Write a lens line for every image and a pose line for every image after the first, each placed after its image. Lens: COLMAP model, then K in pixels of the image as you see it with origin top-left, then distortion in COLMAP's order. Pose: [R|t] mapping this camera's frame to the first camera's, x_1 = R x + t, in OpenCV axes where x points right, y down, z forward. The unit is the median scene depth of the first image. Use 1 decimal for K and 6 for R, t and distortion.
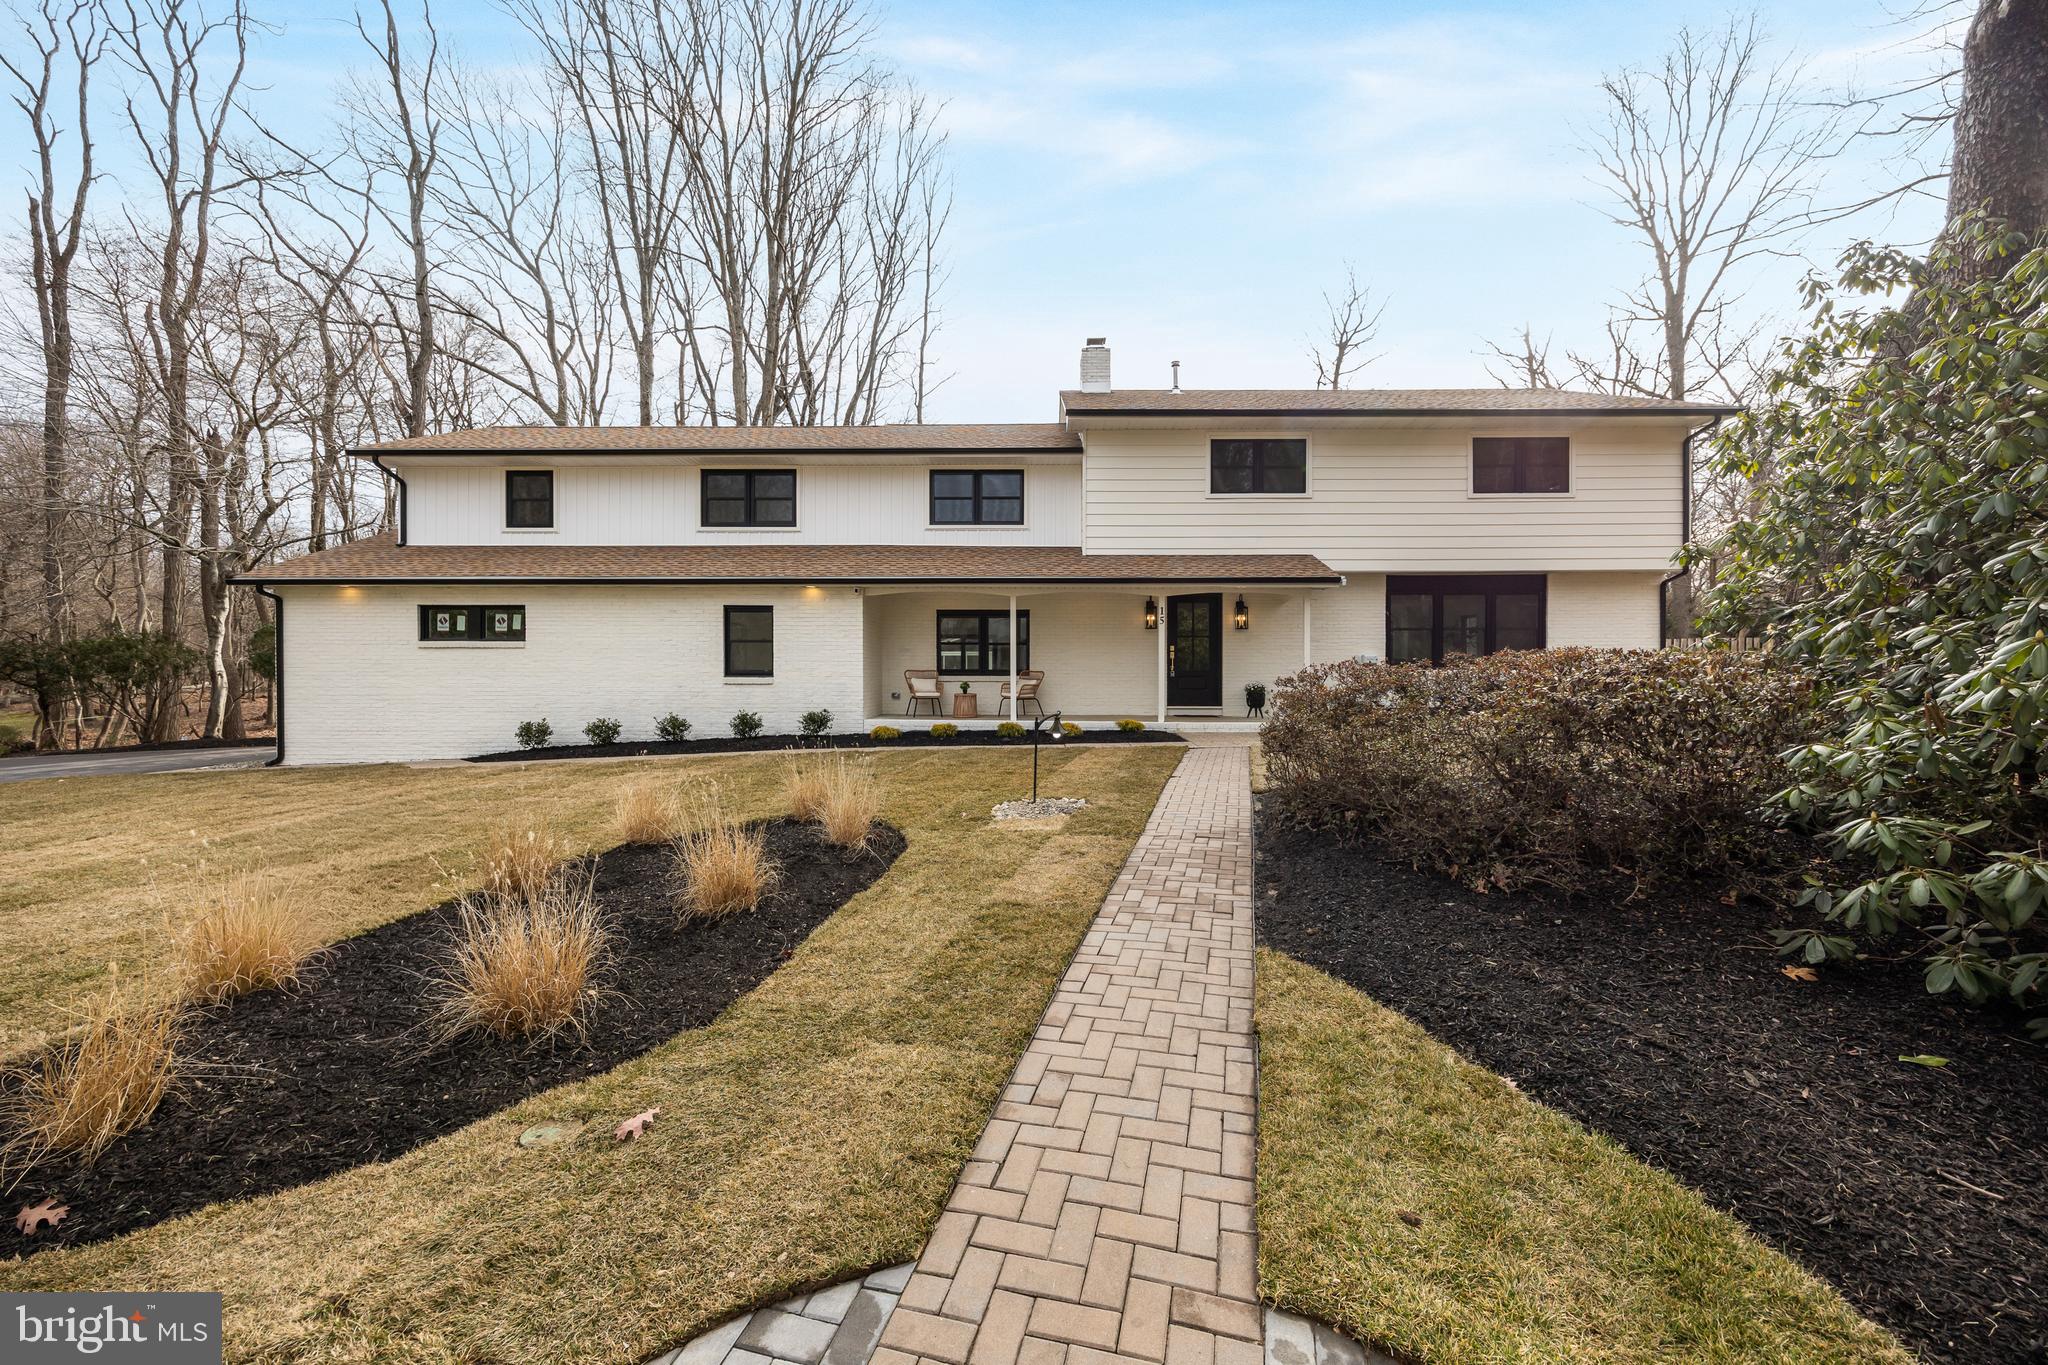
lens RADIAL K [[672.6, 0, 1024.0], [0, 672.6, 682.5], [0, 0, 1]] dist [0.001160, 0.000078]
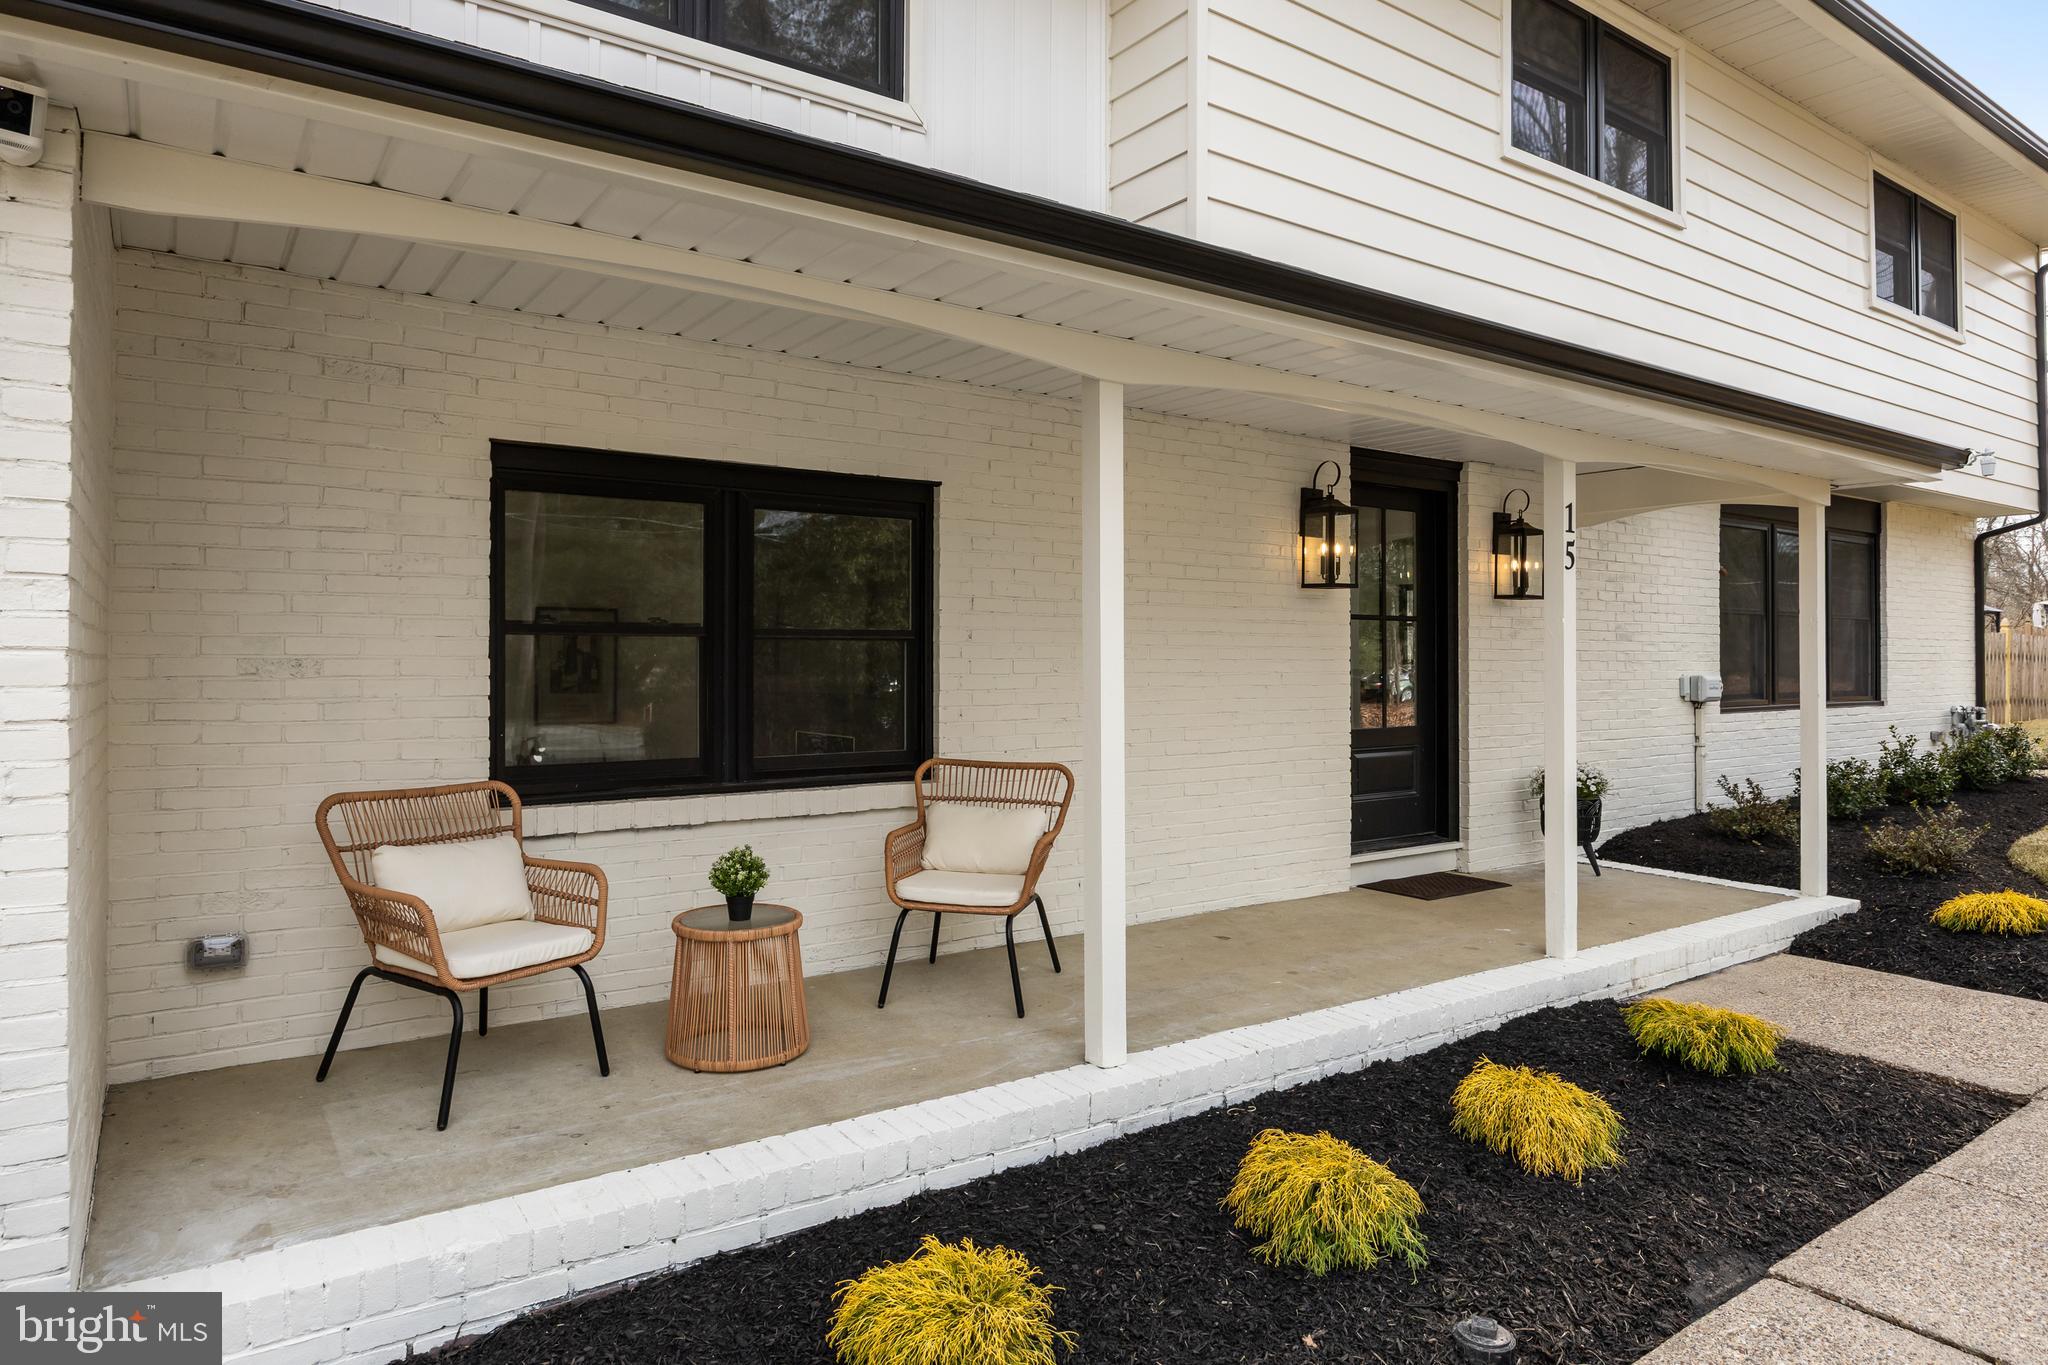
lens RADIAL K [[1217.6, 0, 1025.1], [0, 1217.6, 669.3], [0, 0, 1]] dist [-0.023932, -0.000113]
pose [[0.811269, -0.004779, 0.584654, -0.213486], [0.018473, 0.999677, -0.017463, -0.041937], [-0.584382, 0.024967, 0.811095, 0.693464]]
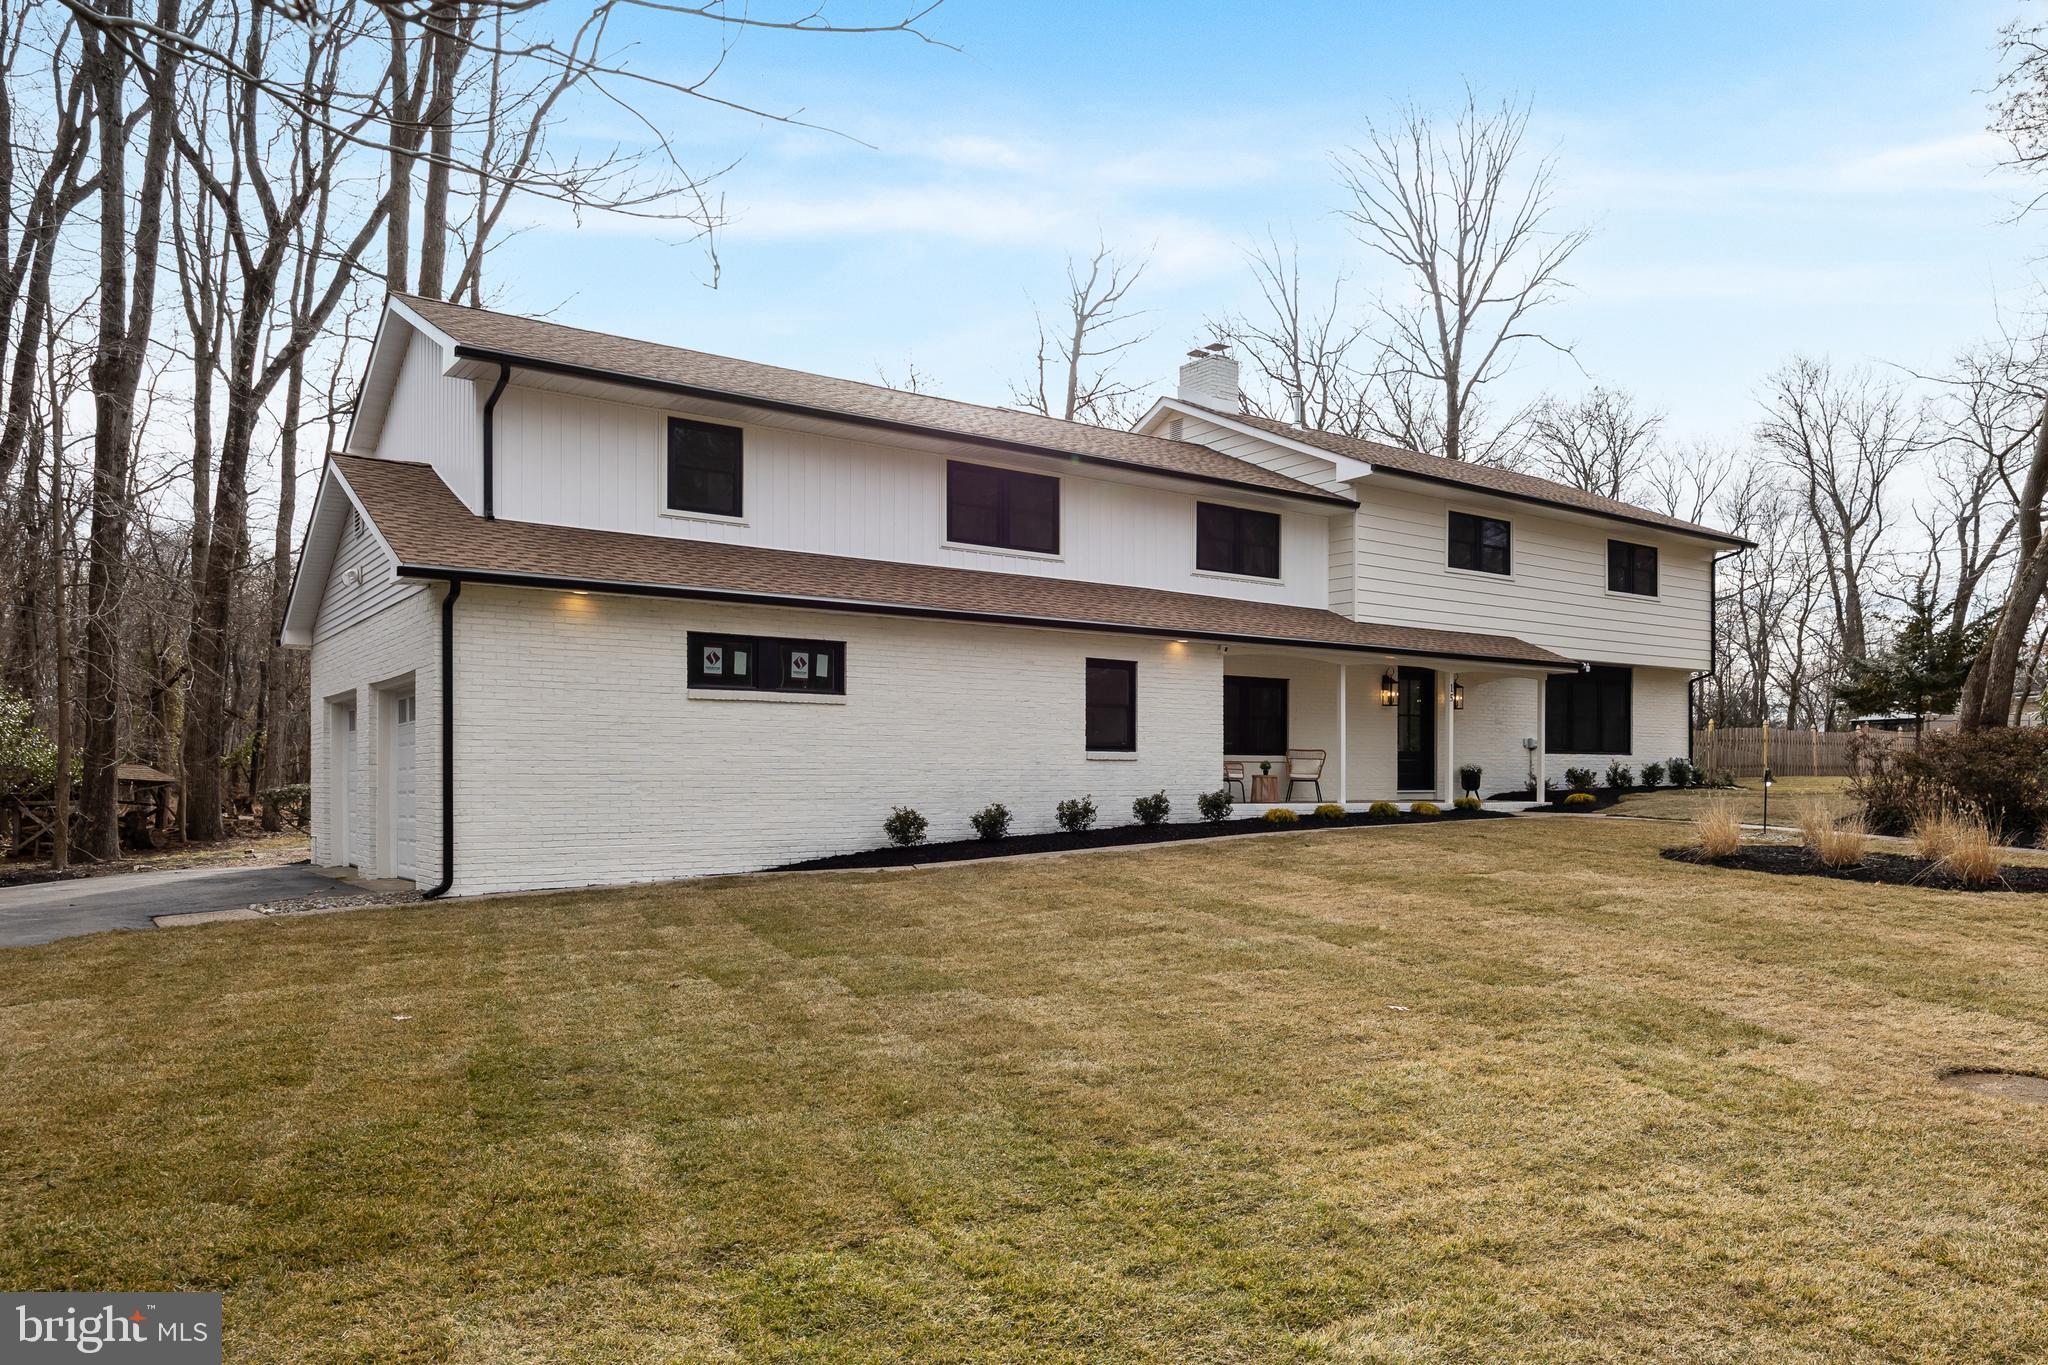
lens RADIAL K [[1209.6, 0, 1026.1], [0, 1209.6, 776.5], [0, 0, 1]] dist [-0.002586, -0.000456]
pose [[0.837383, 0.000378, 0.546616, -1.174543], [0.010066, 0.999820, -0.016113, 0.039814], [-0.546523, 0.018995, 0.837229, -0.113641]]
